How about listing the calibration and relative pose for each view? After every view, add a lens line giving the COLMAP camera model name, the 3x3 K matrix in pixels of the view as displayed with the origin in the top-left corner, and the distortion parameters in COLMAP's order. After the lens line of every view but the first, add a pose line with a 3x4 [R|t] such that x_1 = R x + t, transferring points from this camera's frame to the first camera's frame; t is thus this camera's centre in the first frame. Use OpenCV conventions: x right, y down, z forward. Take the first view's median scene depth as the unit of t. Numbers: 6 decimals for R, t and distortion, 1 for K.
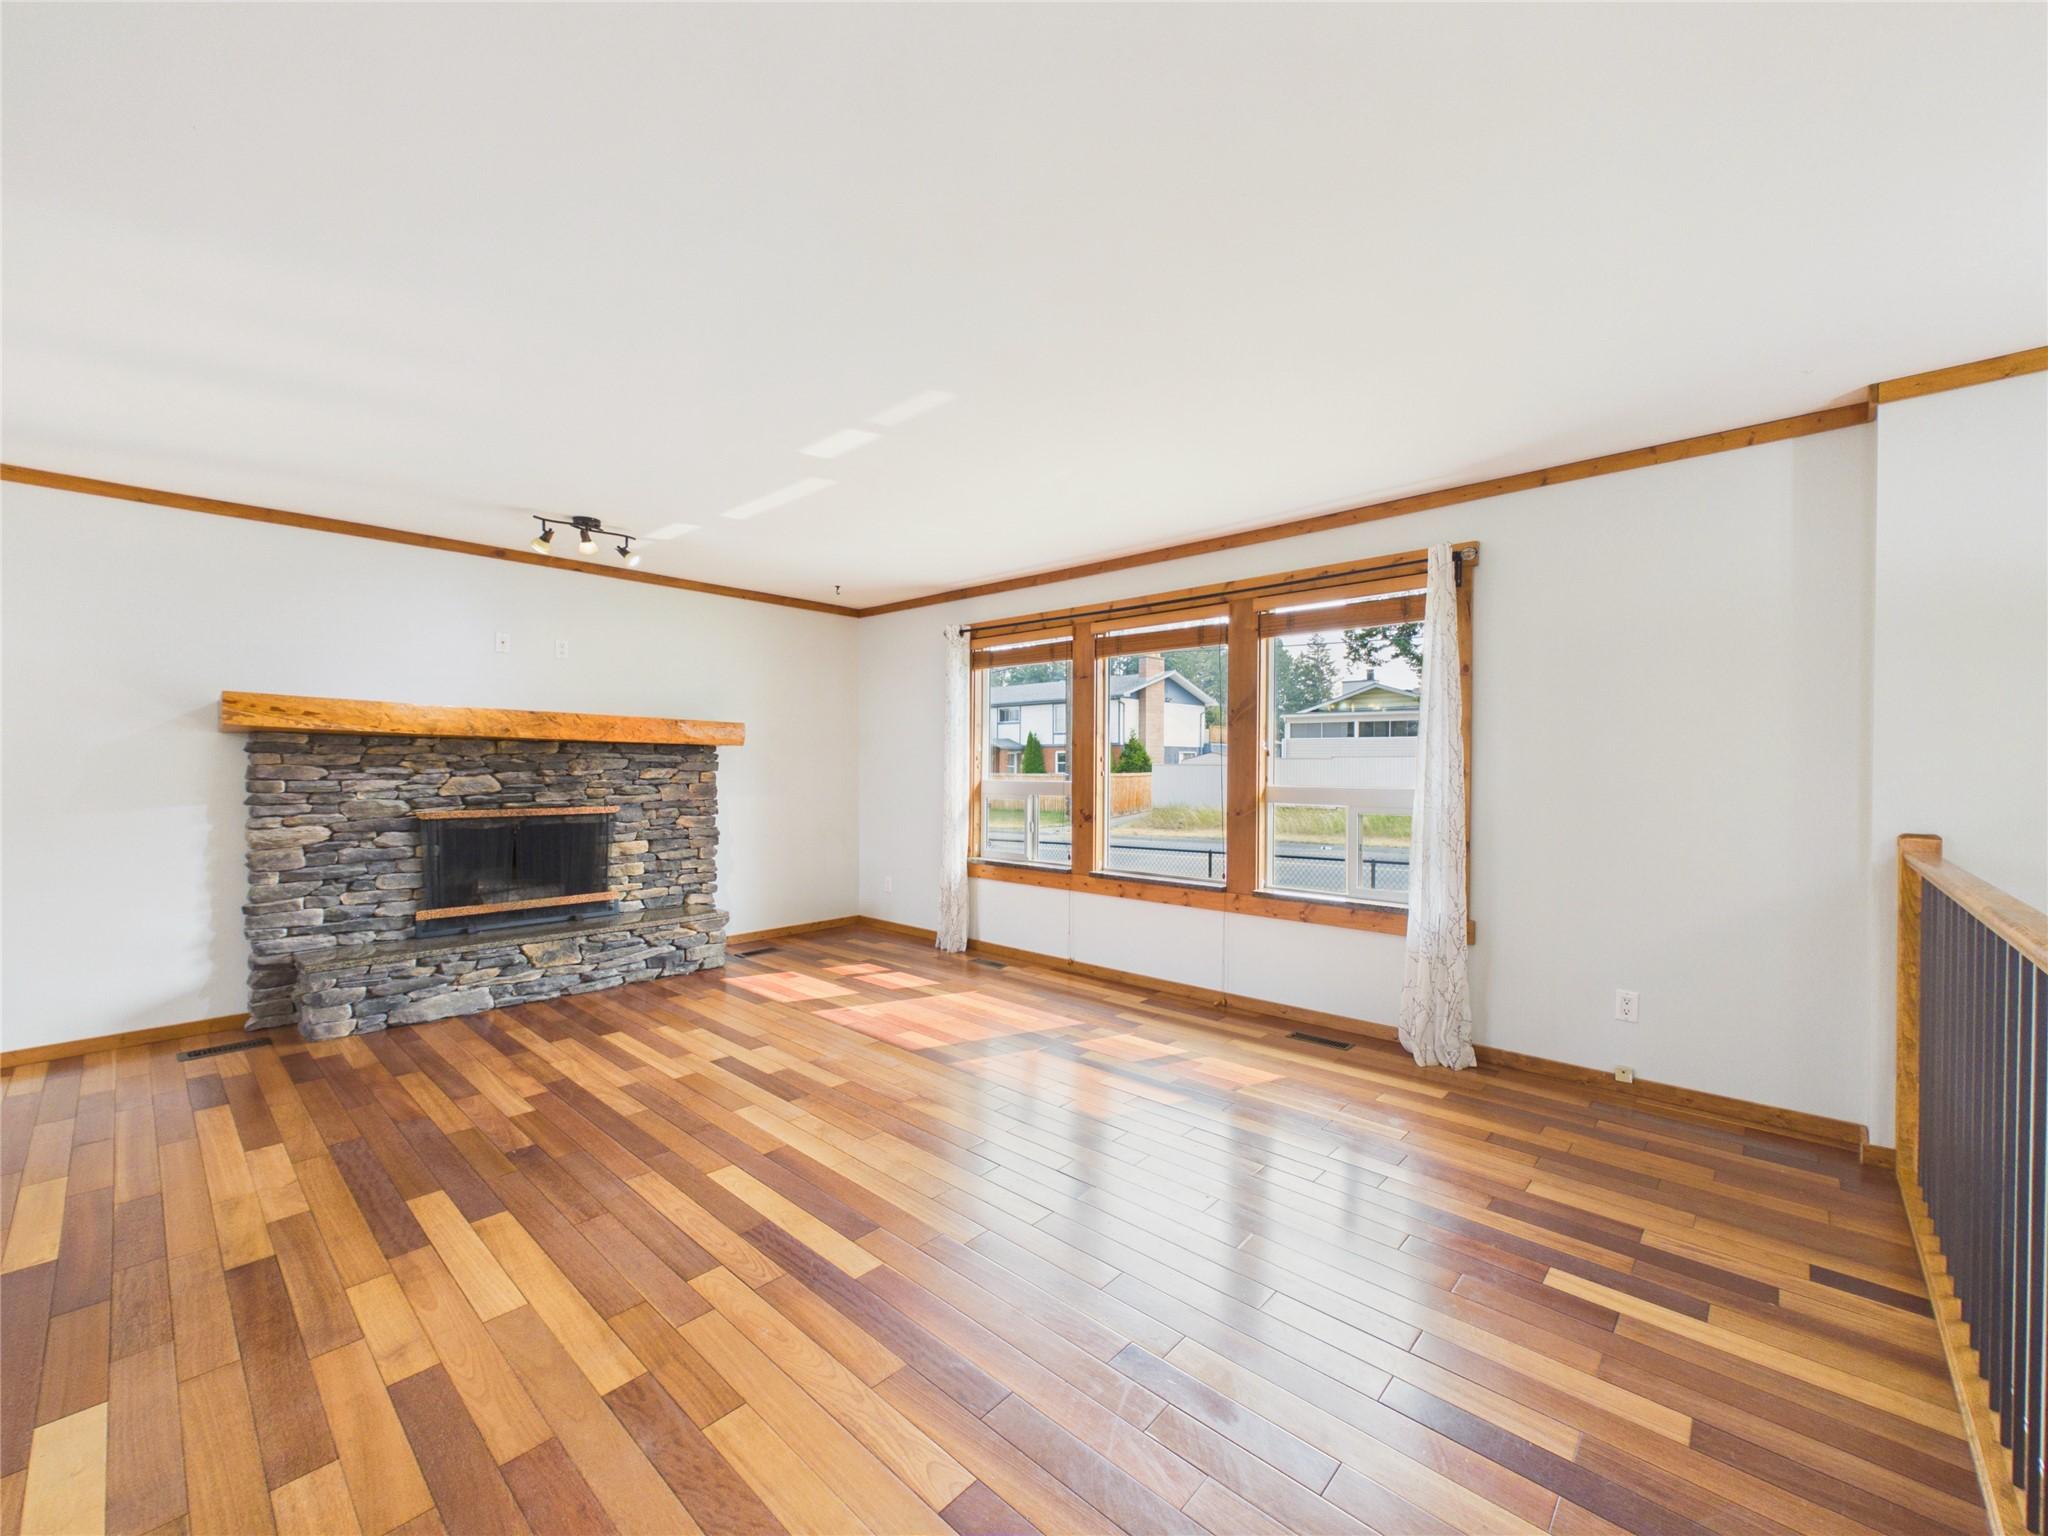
lens RADIAL K [[825.4, 0, 1027.4], [0, 825.4, 775.4], [0, 0, 1]] dist [0.001023, -0.000330]
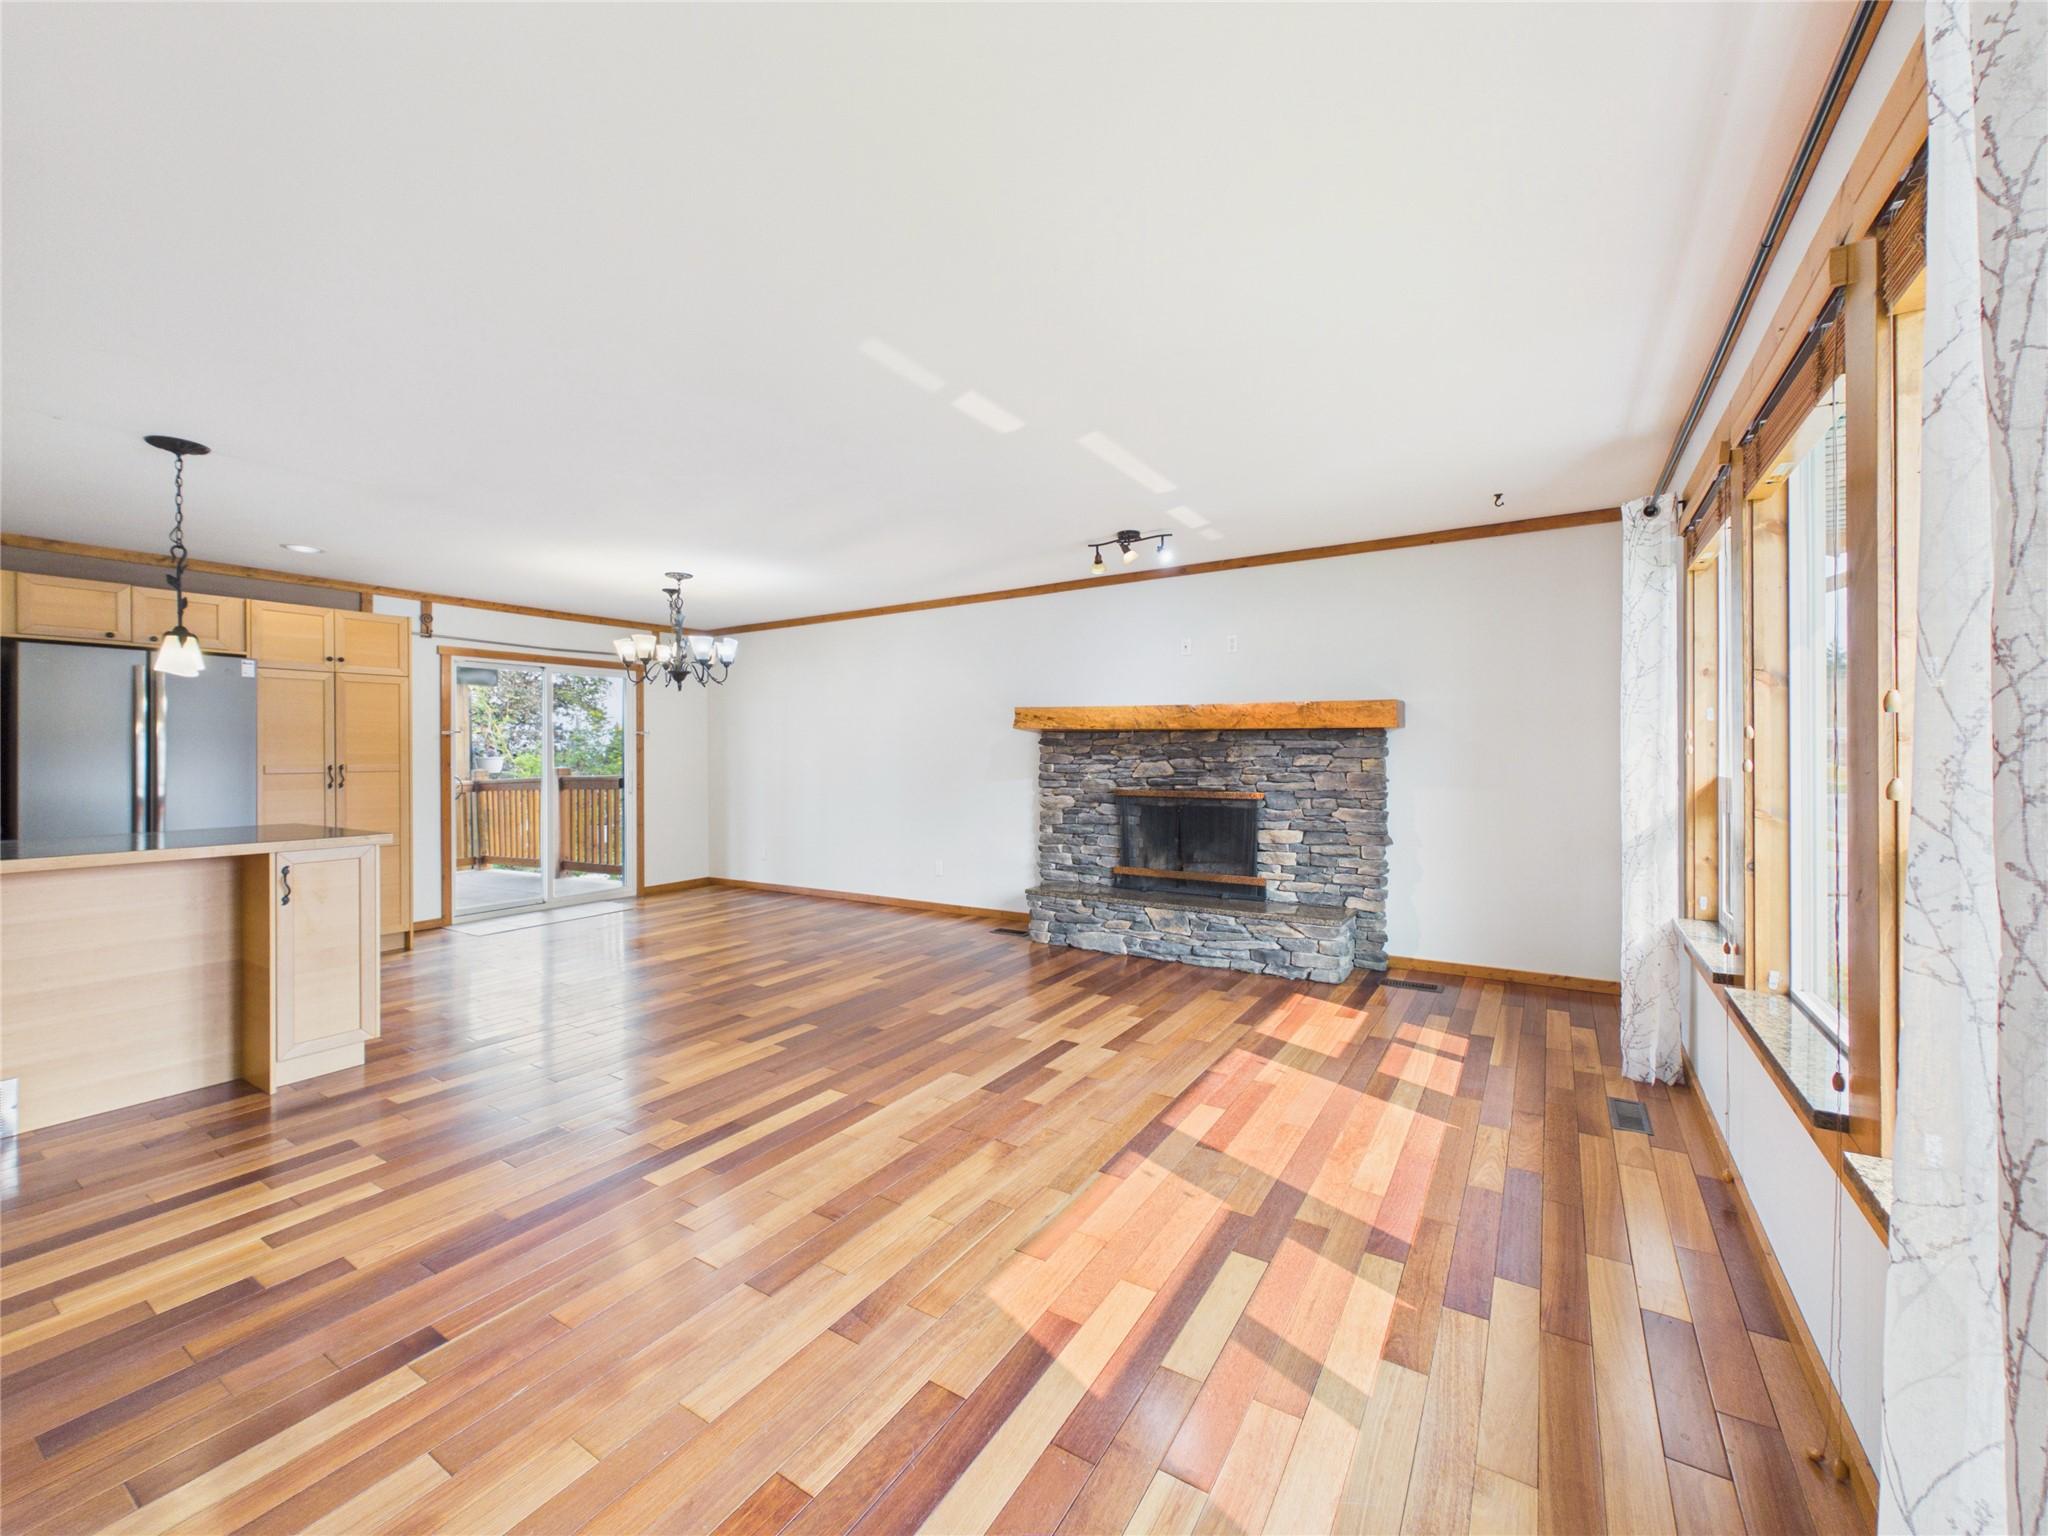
lens RADIAL K [[825.4, 0, 1022.0], [0, 825.4, 747.9], [0, 0, 1]] dist [0.001023, -0.000330]
pose [[0.173975, -0.010832, -0.984690, 0.518616], [-0.005704, 0.999912, -0.012008, -0.004281], [0.984733, 0.007706, 0.173898, 0.637828]]
